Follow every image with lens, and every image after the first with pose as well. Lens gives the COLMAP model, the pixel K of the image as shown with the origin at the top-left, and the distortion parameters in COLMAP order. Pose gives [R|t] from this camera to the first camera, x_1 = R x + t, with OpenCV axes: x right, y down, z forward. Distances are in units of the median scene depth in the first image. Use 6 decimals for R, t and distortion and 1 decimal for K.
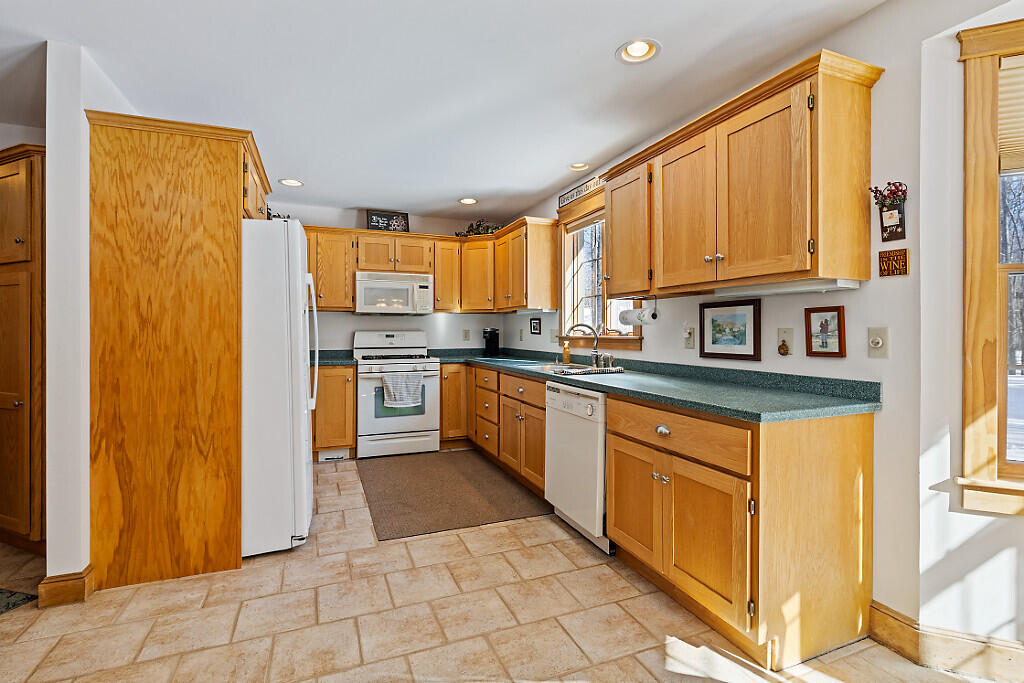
lens RADIAL K [[468.7, 0, 509.8], [0, 468.7, 331.2], [0, 0, 1]] dist [-0.007350, 0.003569]
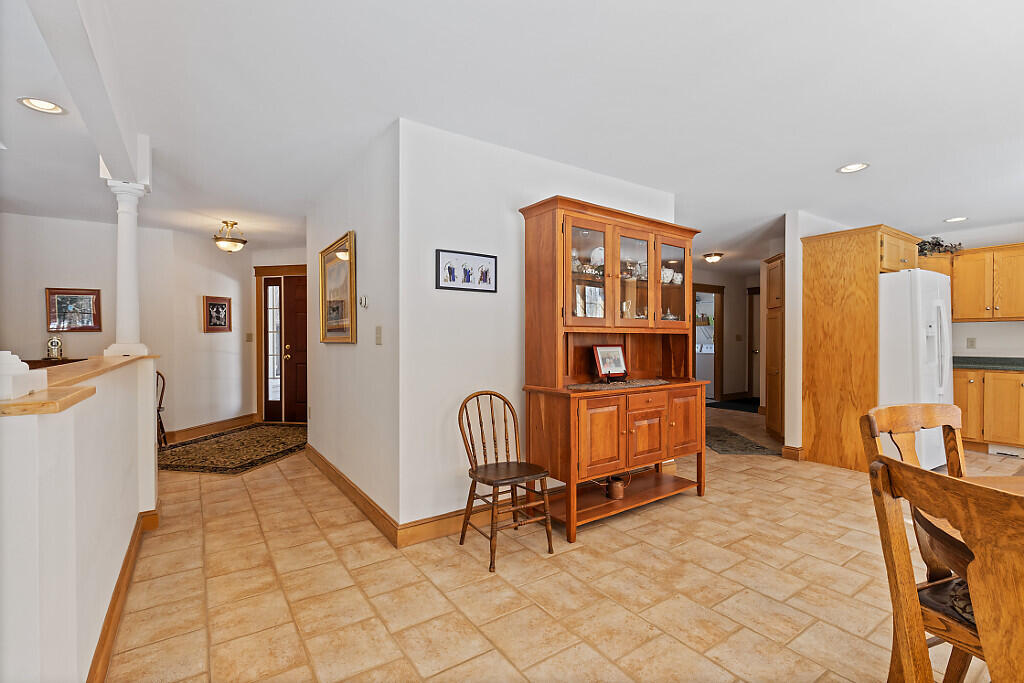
lens RADIAL K [[468.7, 0, 497.2], [0, 468.7, 341.6], [0, 0, 1]] dist [-0.007350, 0.003569]
pose [[0.204777, 0.001824, -0.978807, 0.874199], [-0.002055, 0.999997, 0.001434, 0.009360], [0.978806, 0.001718, 0.204781, -0.775245]]
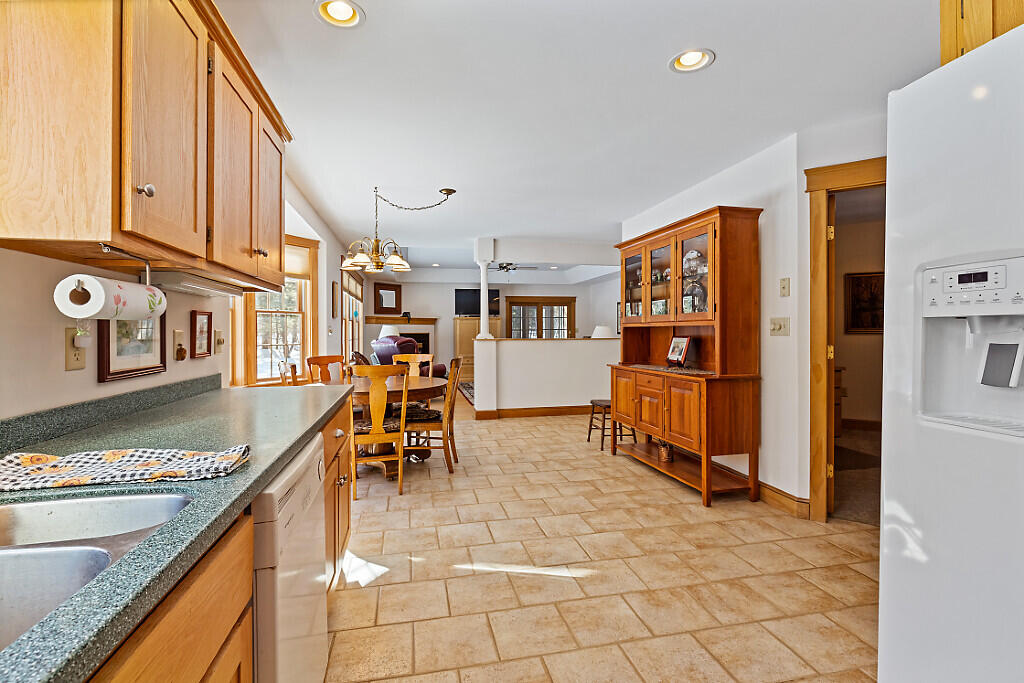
lens RADIAL K [[468.7, 0, 507.4], [0, 468.7, 341.1], [0, 0, 1]] dist [-0.007350, 0.003569]
pose [[-0.983685, -0.001216, 0.179893, -0.177503], [0.003043, 0.999722, 0.023398, -0.003257], [-0.179871, 0.023564, -0.983408, 1.684609]]
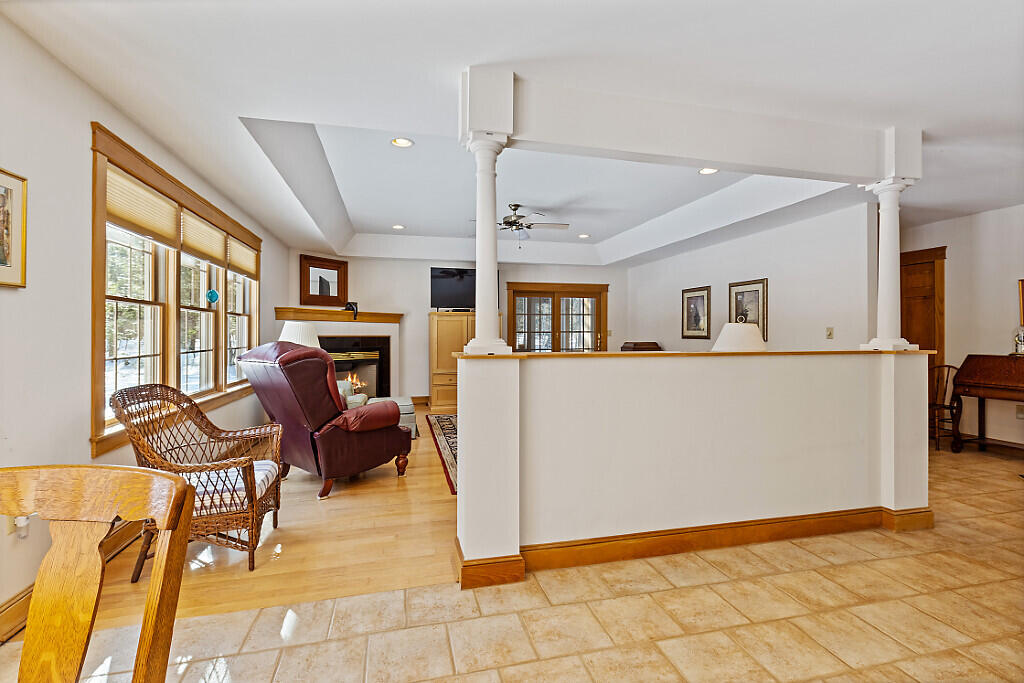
lens RADIAL K [[468.7, 0, 515.0], [0, 468.7, 332.7], [0, 0, 1]] dist [-0.007350, 0.003569]
pose [[-0.990545, -0.000159, 0.137190, 0.262994], [0.000034, 0.999999, 0.001402, -0.002190], [-0.137190, 0.001393, -0.990544, -0.060617]]
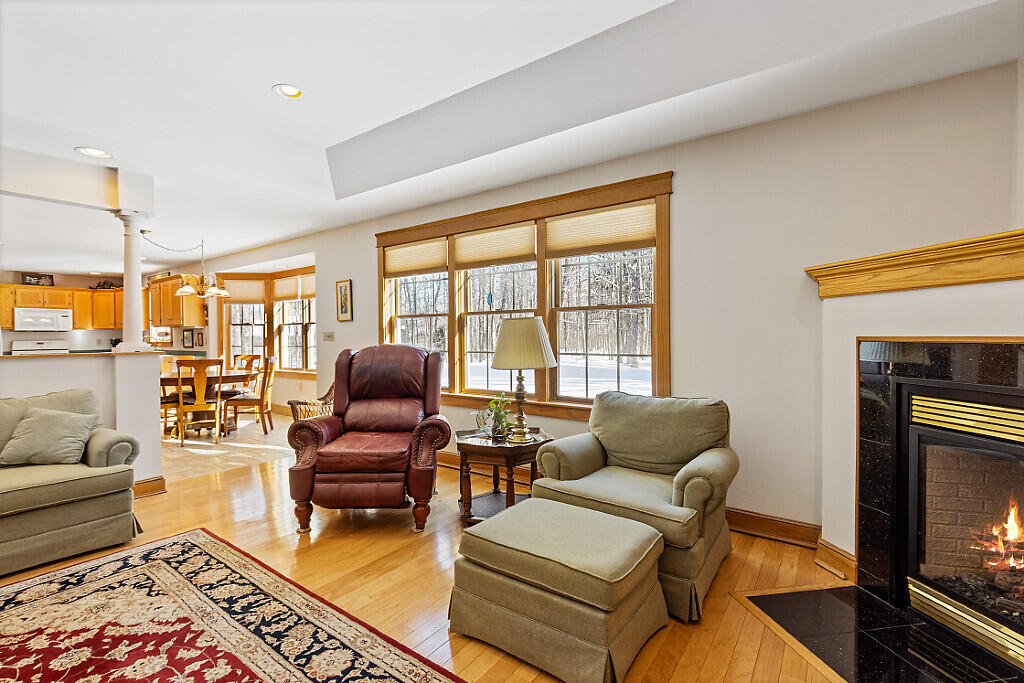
lens RADIAL K [[468.7, 0, 499.1], [0, 468.7, 336.5], [0, 0, 1]] dist [-0.007350, 0.003569]
pose [[0.856859, -0.004585, 0.515530, 0.705704], [0.008157, 0.999956, -0.004665, 0.014593], [-0.515486, 0.008202, 0.856859, -3.083552]]
